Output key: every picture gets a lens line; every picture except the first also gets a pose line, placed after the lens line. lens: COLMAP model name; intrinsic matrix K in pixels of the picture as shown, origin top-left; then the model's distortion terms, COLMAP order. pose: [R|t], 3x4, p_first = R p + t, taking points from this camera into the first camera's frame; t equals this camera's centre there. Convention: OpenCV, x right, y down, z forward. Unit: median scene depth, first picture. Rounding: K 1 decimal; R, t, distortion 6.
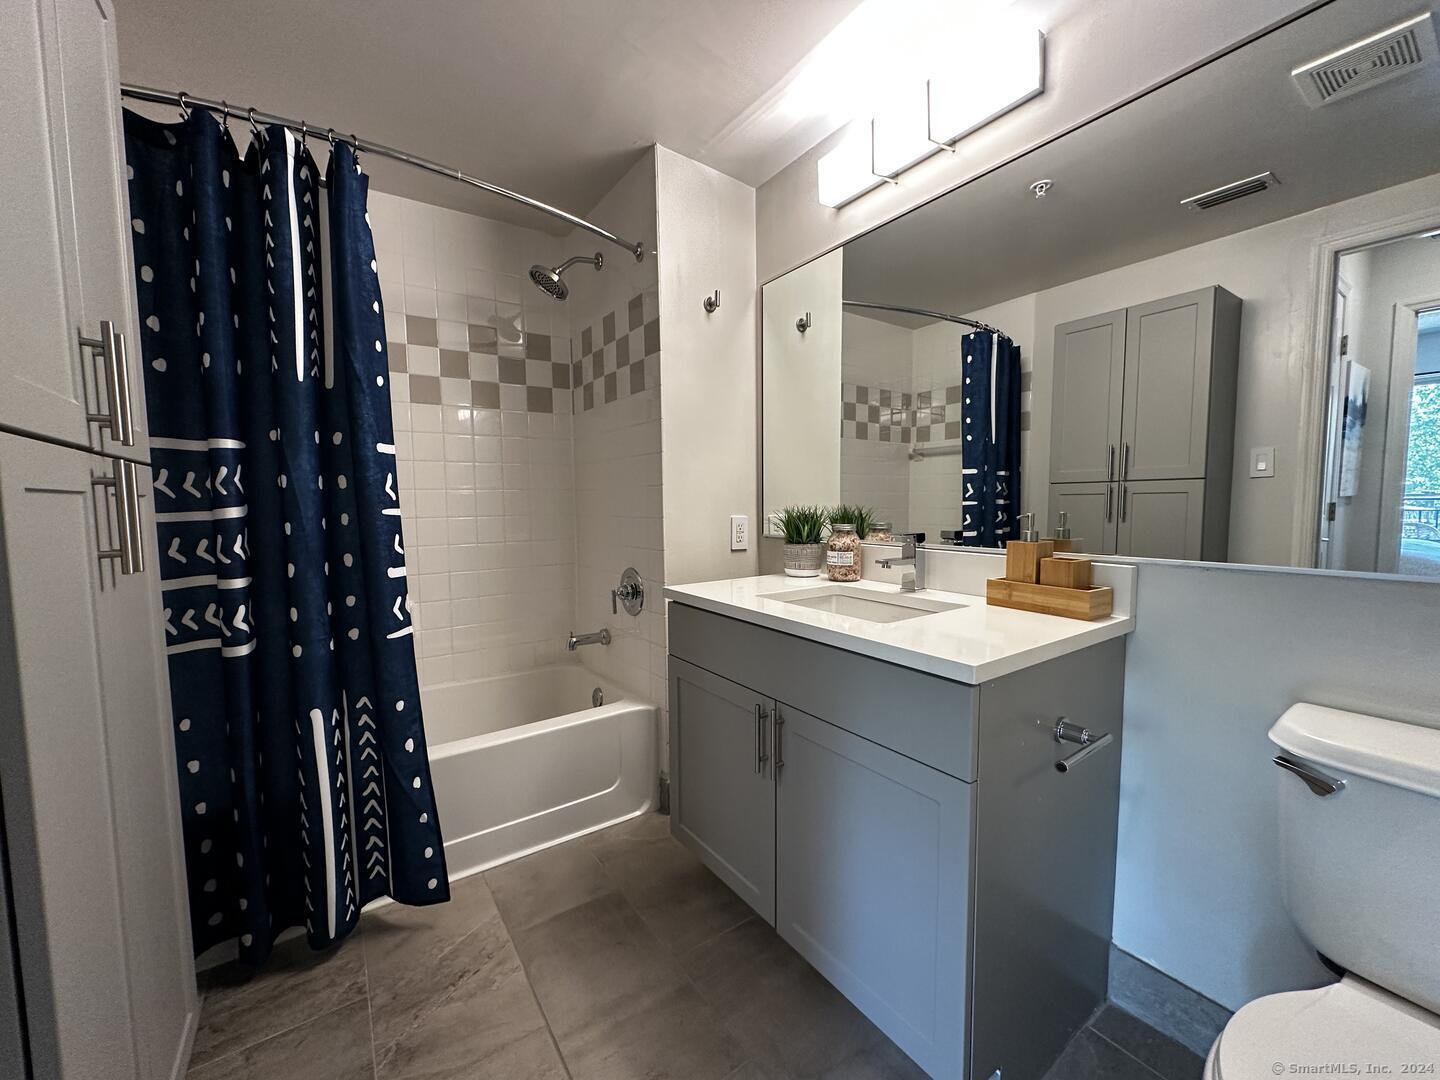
lens RADIAL K [[577.0, 0, 721.8], [0, 577.0, 541.8], [0, 0, 1]] dist [-0.000204, 0.000225]
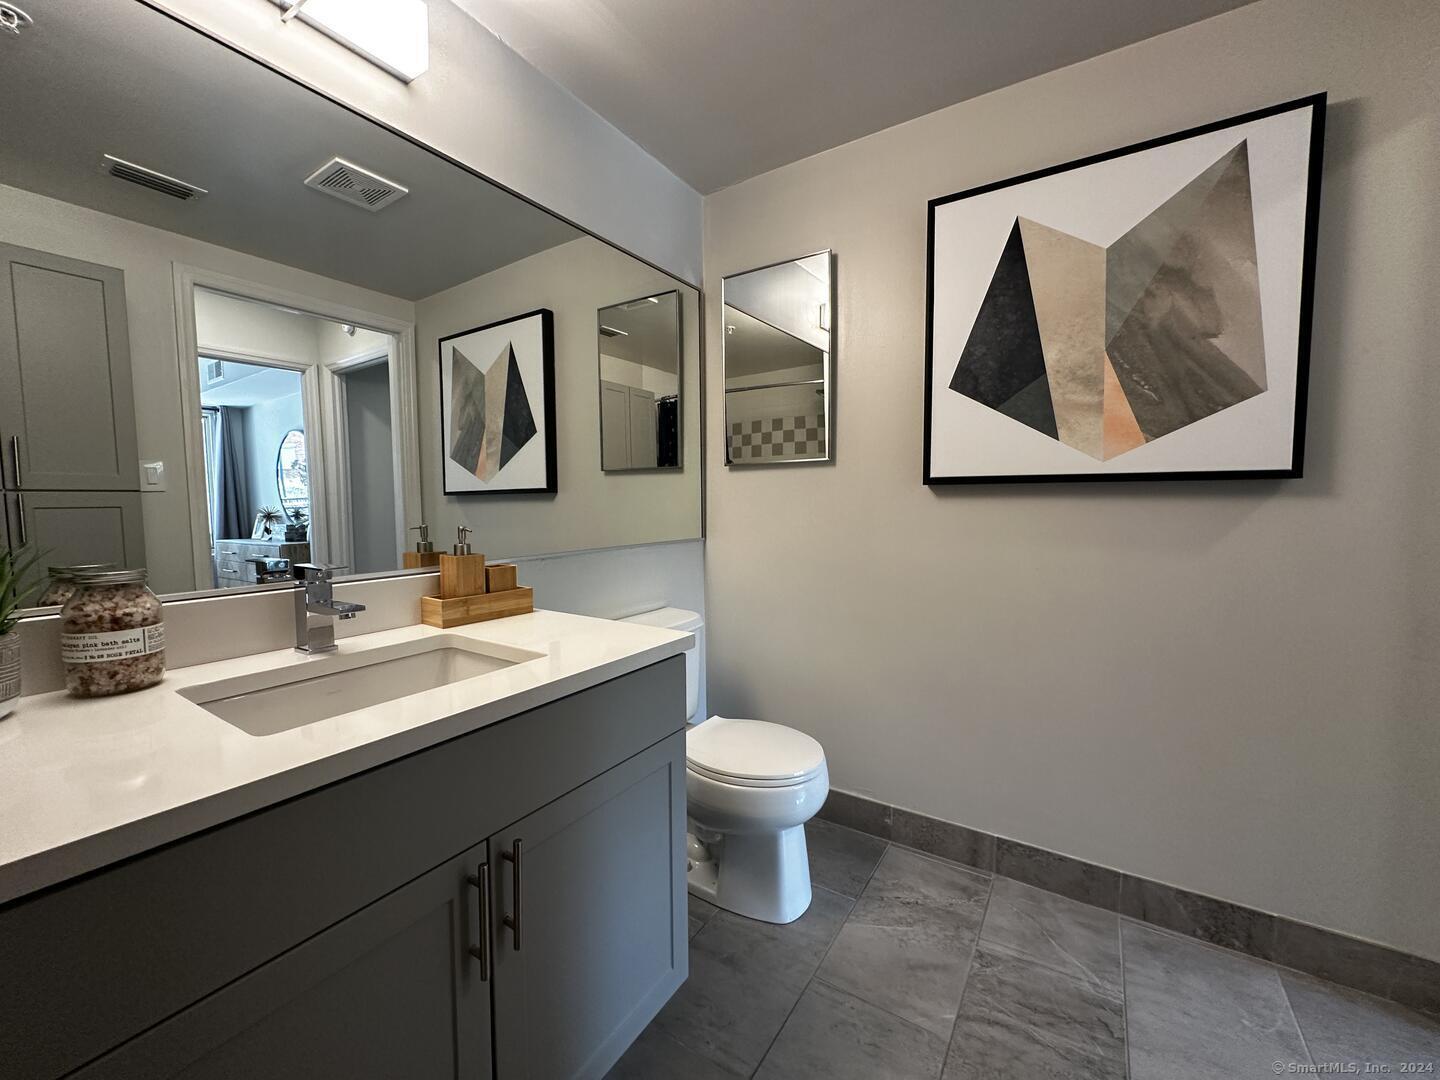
lens RADIAL K [[577.0, 0, 718.6], [0, 577.0, 539.9], [0, 0, 1]] dist [-0.000204, 0.000225]
pose [[-0.372568, -0.051361, 0.926583, -0.553218], [0.079483, 0.993032, 0.087003, -0.077572], [-0.924595, 0.106062, -0.365889, 0.947675]]
